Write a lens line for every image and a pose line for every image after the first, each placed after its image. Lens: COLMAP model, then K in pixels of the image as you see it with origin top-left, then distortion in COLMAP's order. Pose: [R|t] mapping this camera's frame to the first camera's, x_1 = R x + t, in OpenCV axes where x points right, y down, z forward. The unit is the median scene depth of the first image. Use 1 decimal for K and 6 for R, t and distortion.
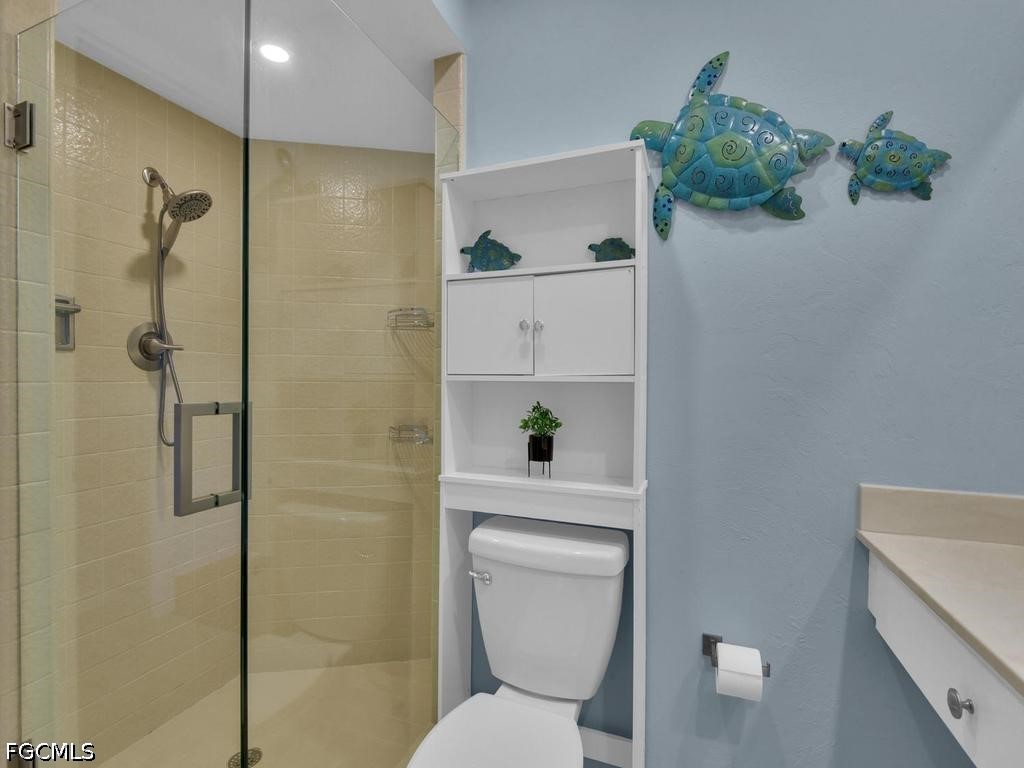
lens RADIAL K [[471.2, 0, 511.9], [0, 471.2, 382.7], [0, 0, 1]] dist [-0.016161, -0.000883]
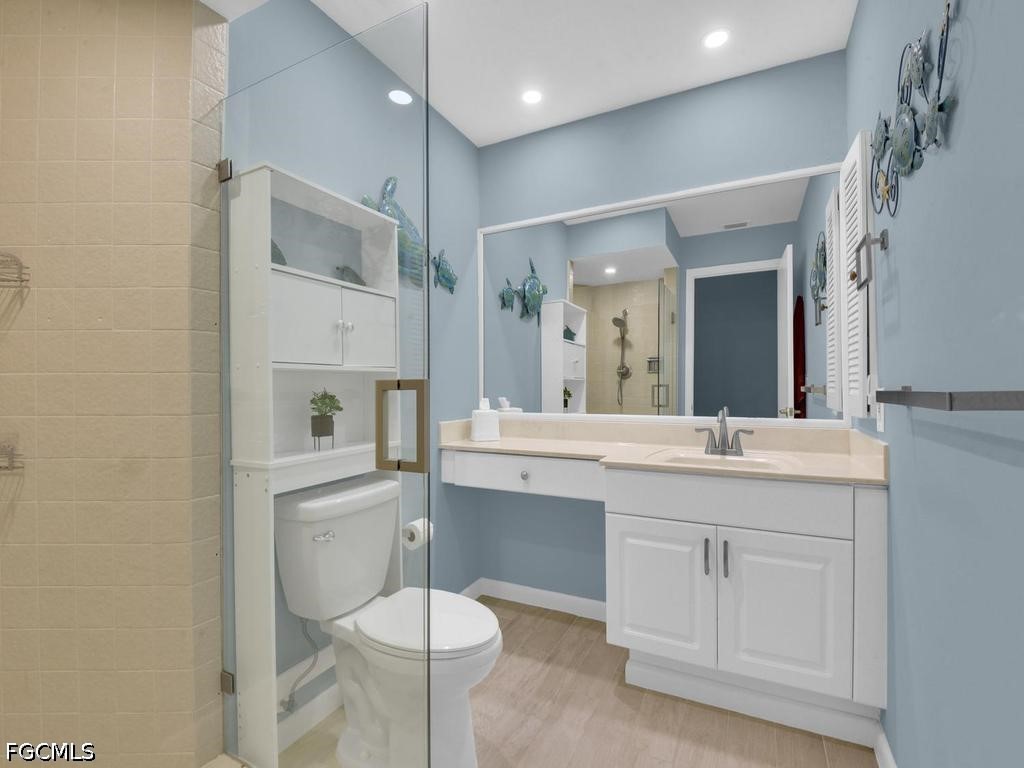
lens RADIAL K [[471.2, 0, 511.7], [0, 471.2, 383.8], [0, 0, 1]] dist [-0.016161, -0.000883]
pose [[0.099244, -0.002018, 0.995061, -1.206569], [0.016374, 0.999866, 0.000395, 0.041118], [-0.994928, 0.016254, 0.099263, 0.431959]]
